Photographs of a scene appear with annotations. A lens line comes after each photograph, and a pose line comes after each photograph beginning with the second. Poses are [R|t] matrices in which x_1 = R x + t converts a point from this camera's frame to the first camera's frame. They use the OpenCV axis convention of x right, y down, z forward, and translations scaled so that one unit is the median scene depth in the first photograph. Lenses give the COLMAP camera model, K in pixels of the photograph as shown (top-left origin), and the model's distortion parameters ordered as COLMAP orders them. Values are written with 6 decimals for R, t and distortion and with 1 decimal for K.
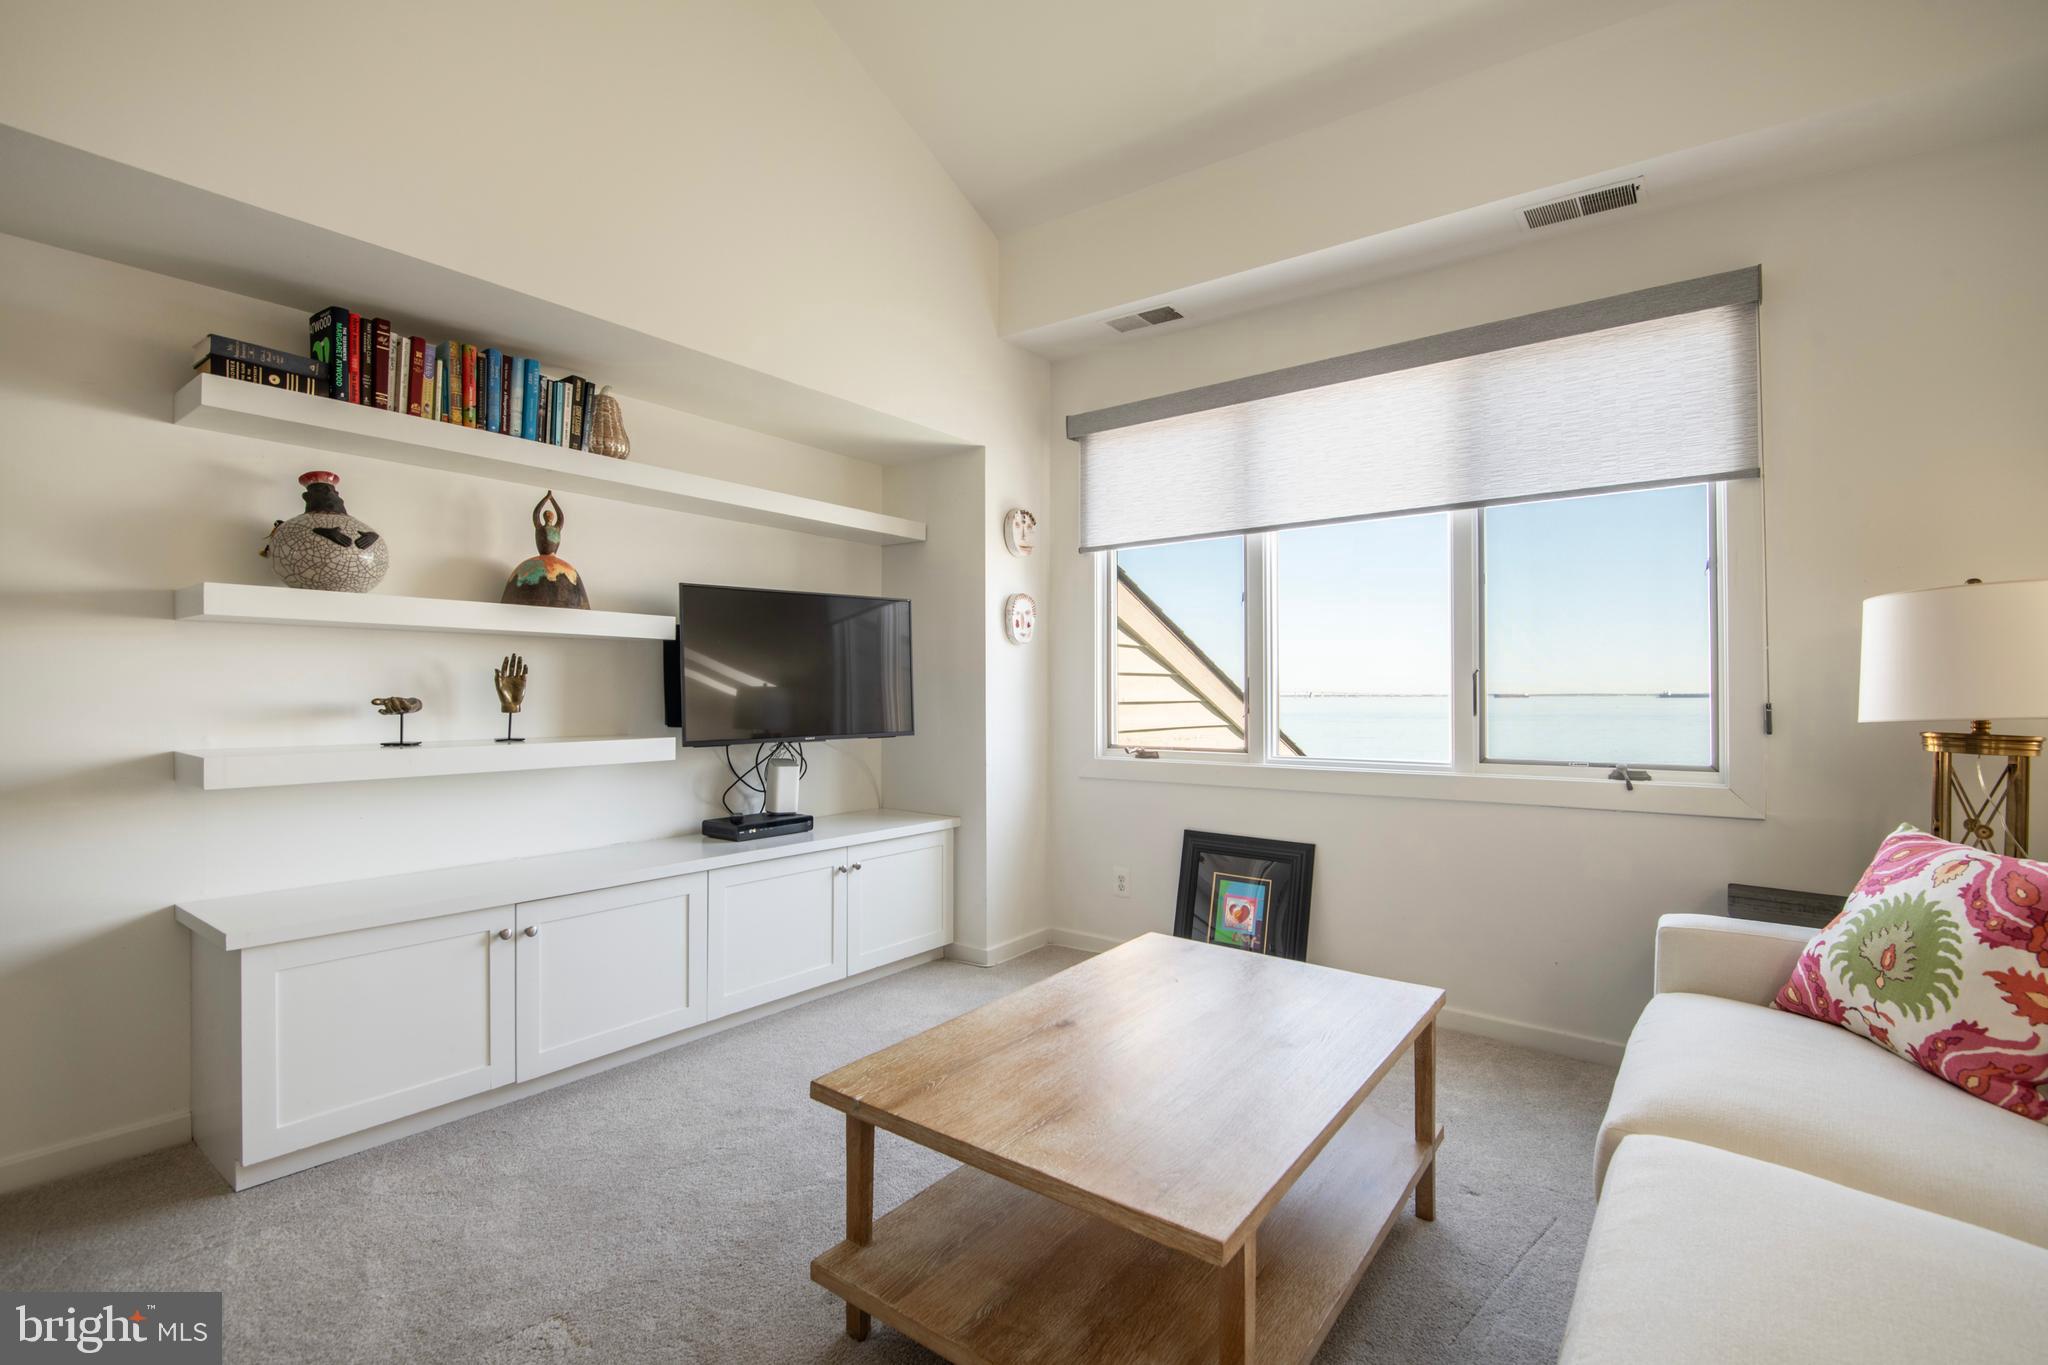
lens RADIAL K [[938.8, 0, 1024.0], [0, 938.8, 682.5], [0, 0, 1]] dist [0.002454, -0.009452]
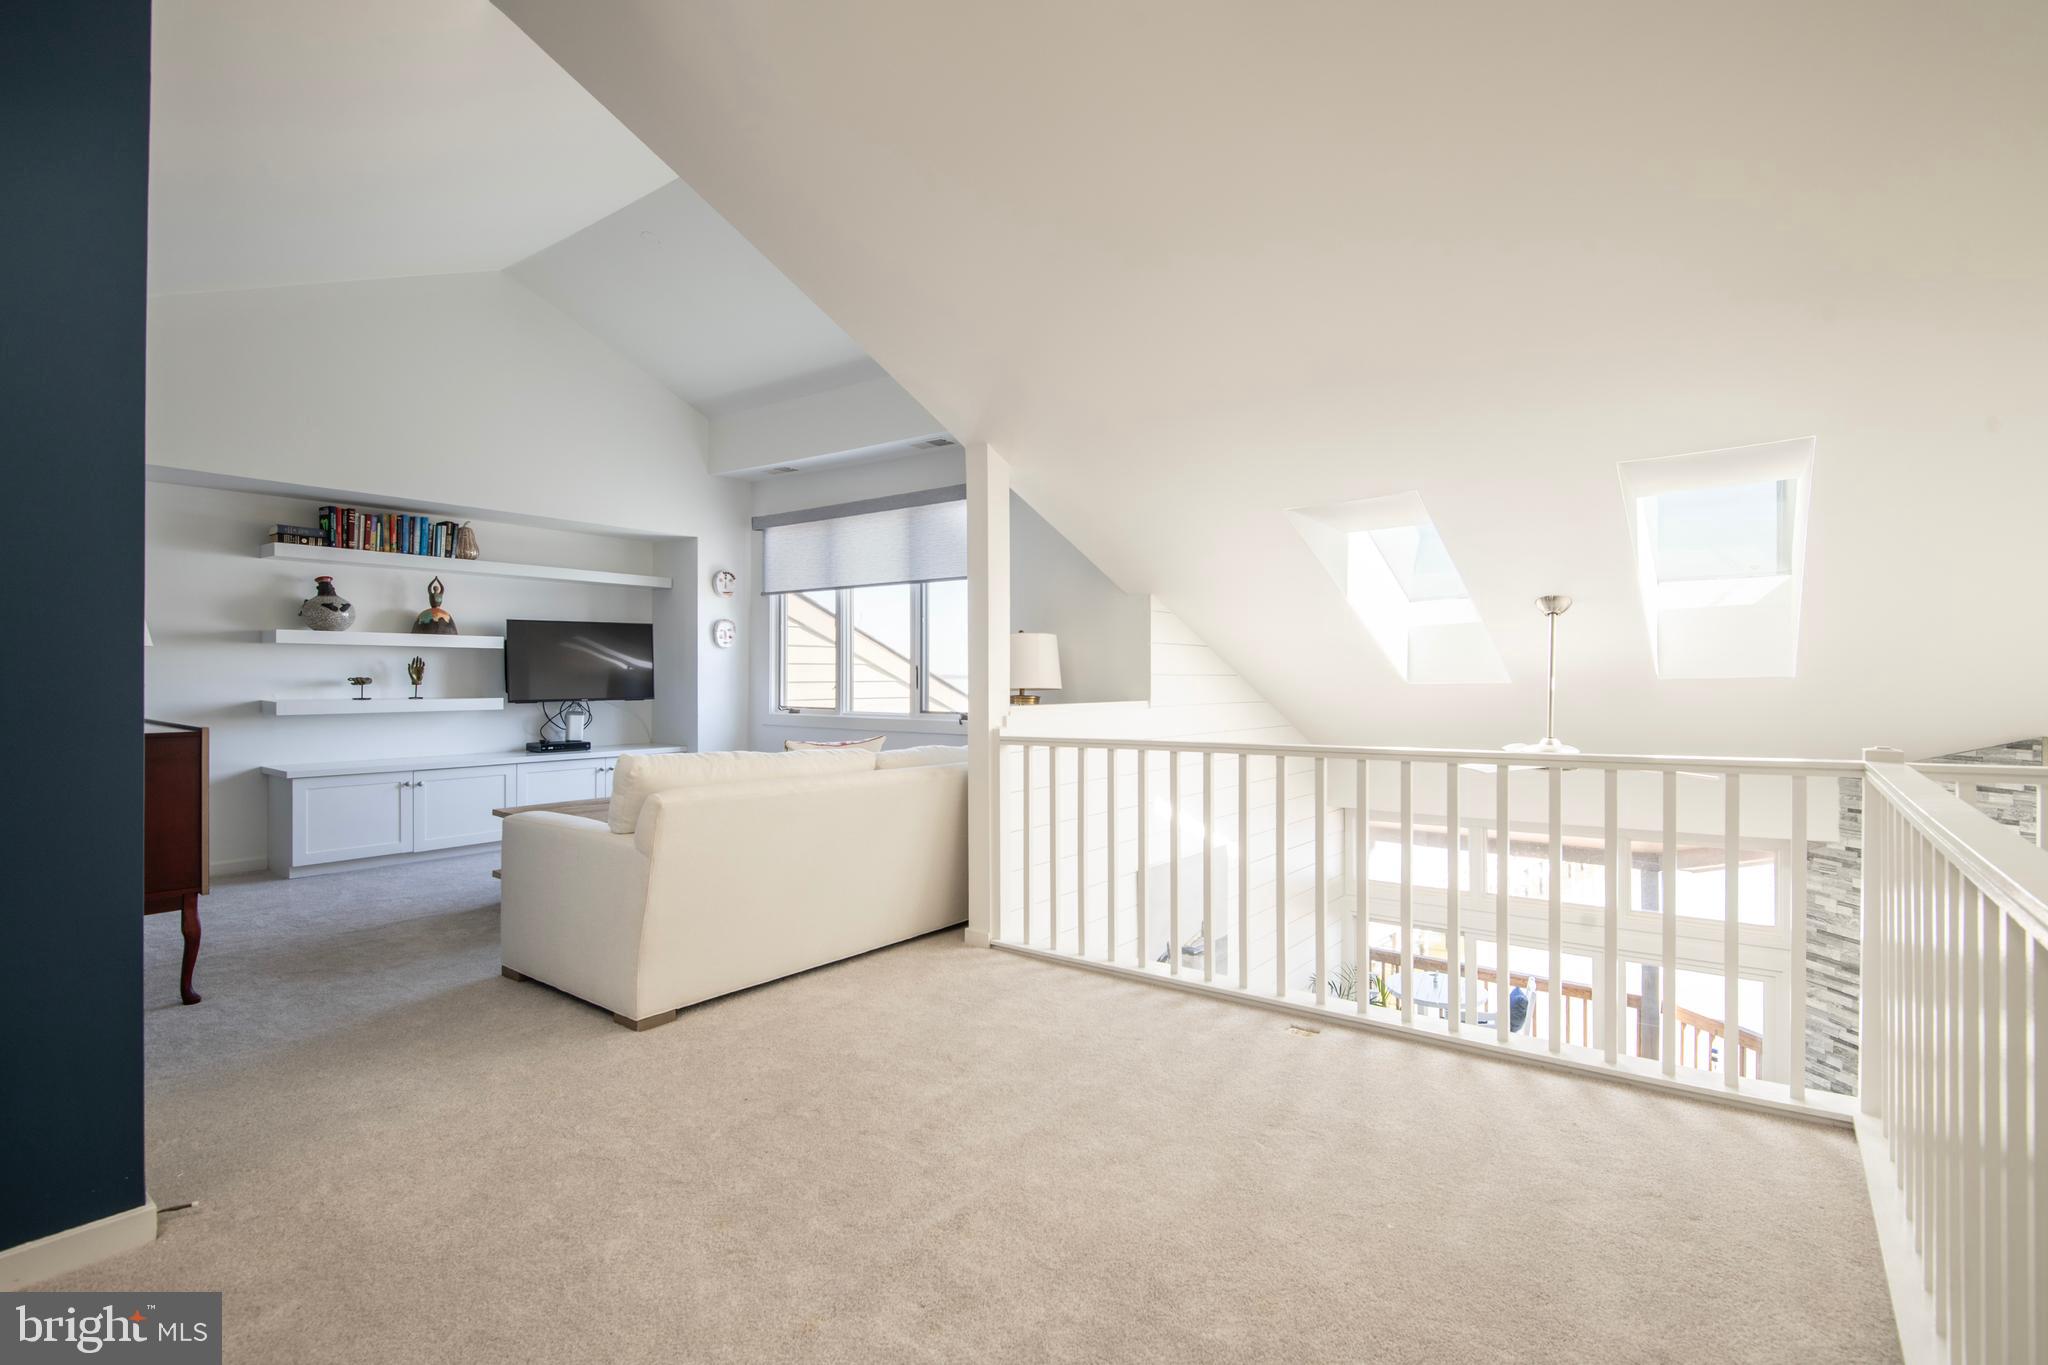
lens RADIAL K [[960.0, 0, 1020.3], [0, 960.0, 671.9], [0, 0, 1]] dist [0.029432, -0.019857]
pose [[0.999872, 0.007566, -0.014126, 0.841483], [-0.007387, 0.999893, 0.012665, -0.034148], [0.014220, -0.012559, 0.999820, -1.151874]]
